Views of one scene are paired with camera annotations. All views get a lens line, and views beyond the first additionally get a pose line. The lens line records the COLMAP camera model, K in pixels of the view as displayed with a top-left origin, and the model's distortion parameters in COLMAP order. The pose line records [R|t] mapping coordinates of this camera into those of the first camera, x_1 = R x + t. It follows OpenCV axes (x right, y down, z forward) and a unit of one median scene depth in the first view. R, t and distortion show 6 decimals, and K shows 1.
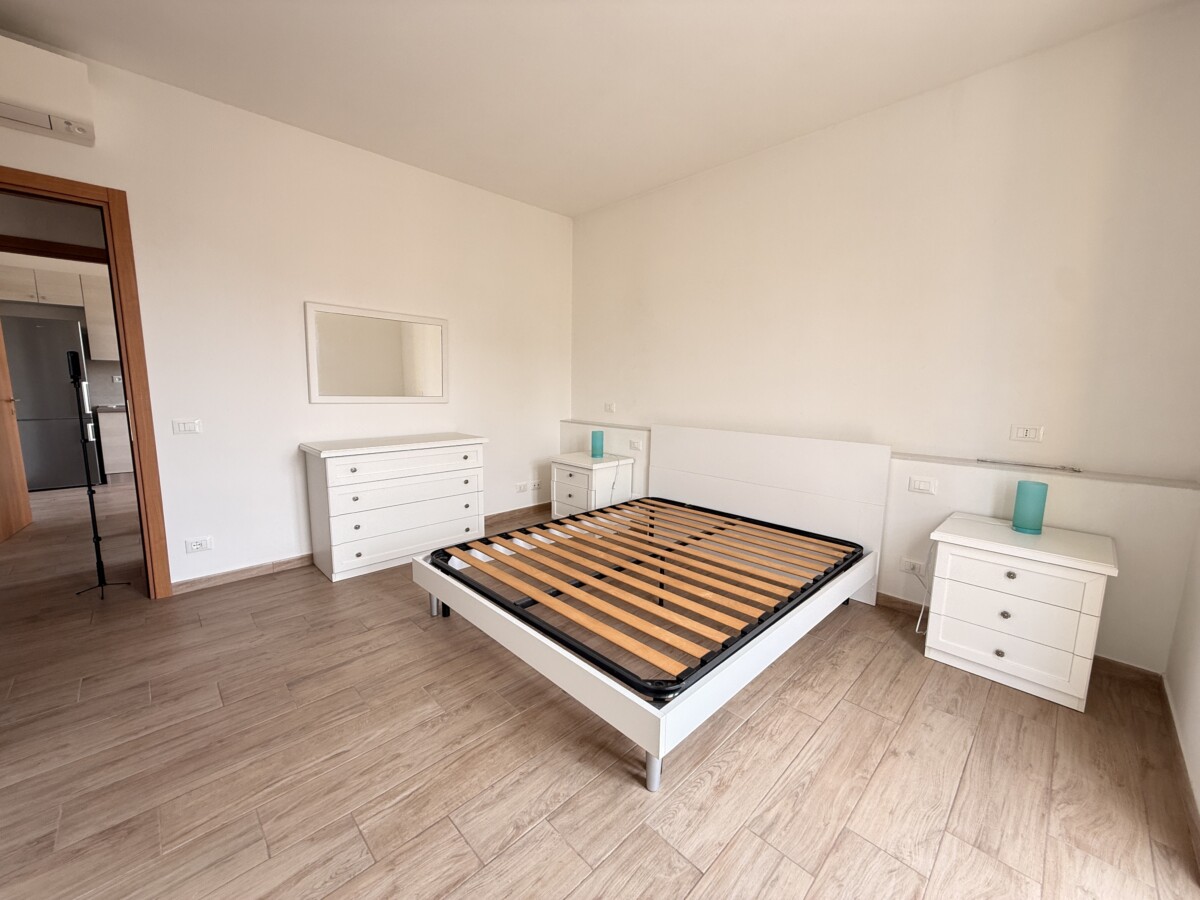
lens RADIAL K [[477.0, 0, 598.9], [0, 477.0, 450.9], [0, 0, 1]] dist [0.000826, -0.000136]
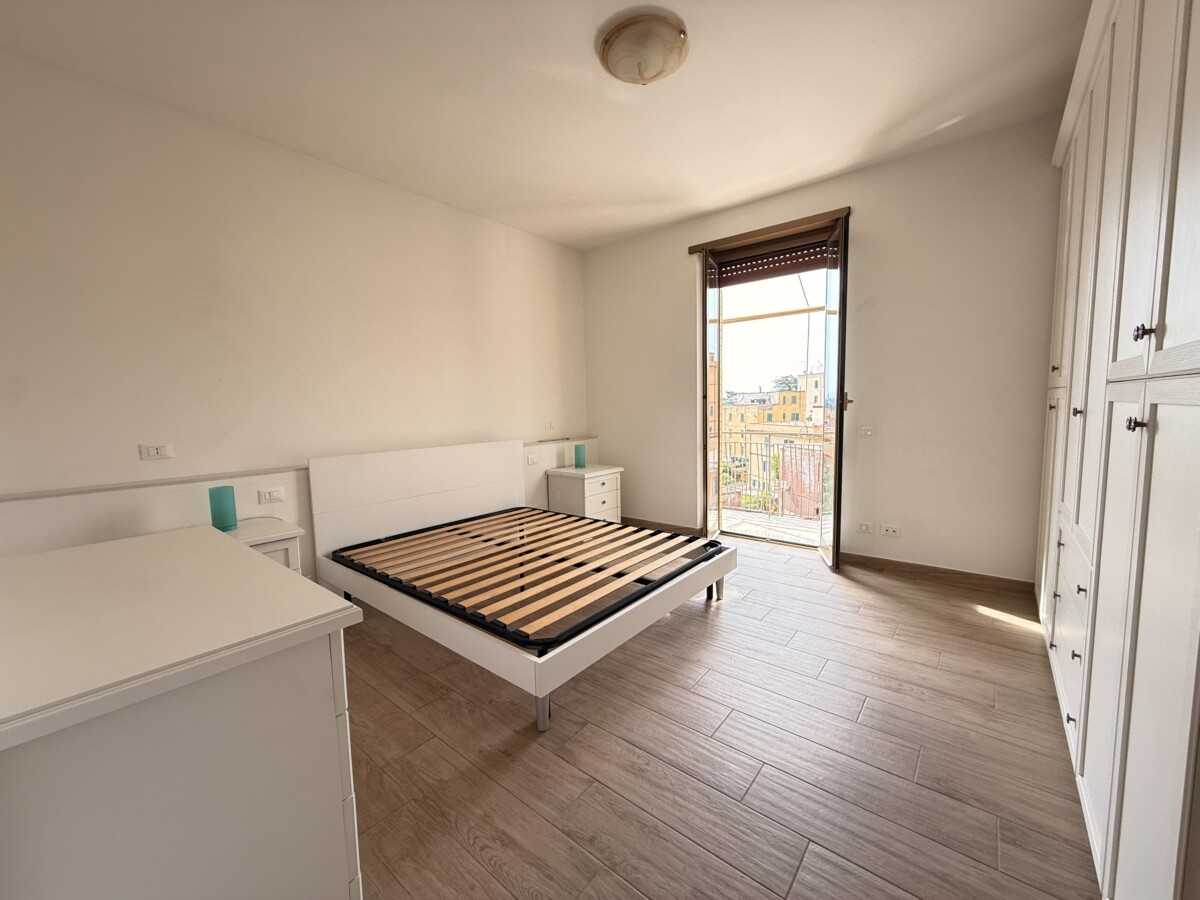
lens RADIAL K [[477.0, 0, 601.1], [0, 477.0, 449.6], [0, 0, 1]] dist [0.000826, -0.000136]
pose [[-0.112314, -0.106335, 0.987967, -0.861849], [0.162124, 0.978974, 0.123798, -0.113471], [-0.980358, 0.174078, -0.092713, 0.781439]]
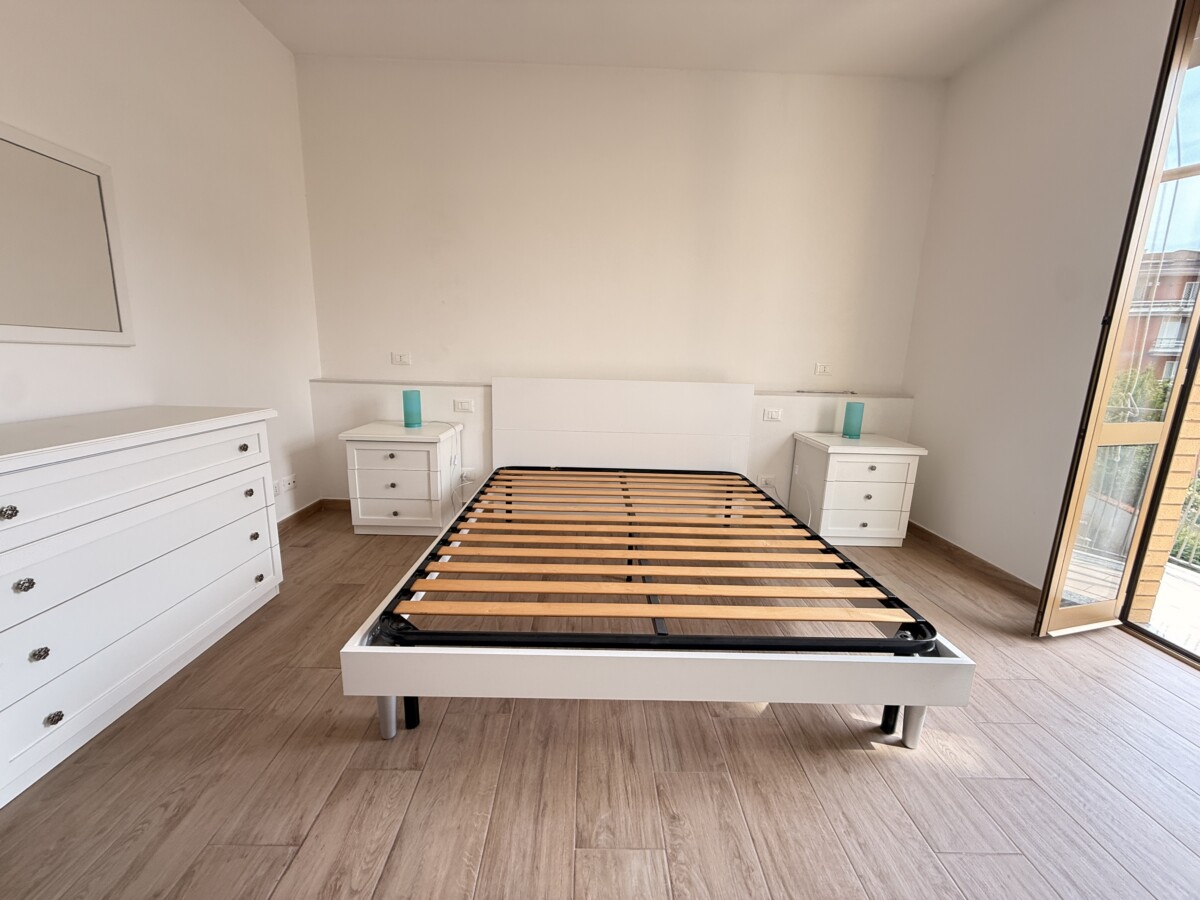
lens RADIAL K [[477.0, 0, 599.3], [0, 477.0, 449.7], [0, 0, 1]] dist [0.000826, -0.000136]
pose [[0.688796, -0.137514, 0.711794, -0.445125], [0.086092, 0.990413, 0.108032, -0.009012], [-0.719825, -0.013132, 0.694031, 0.398939]]
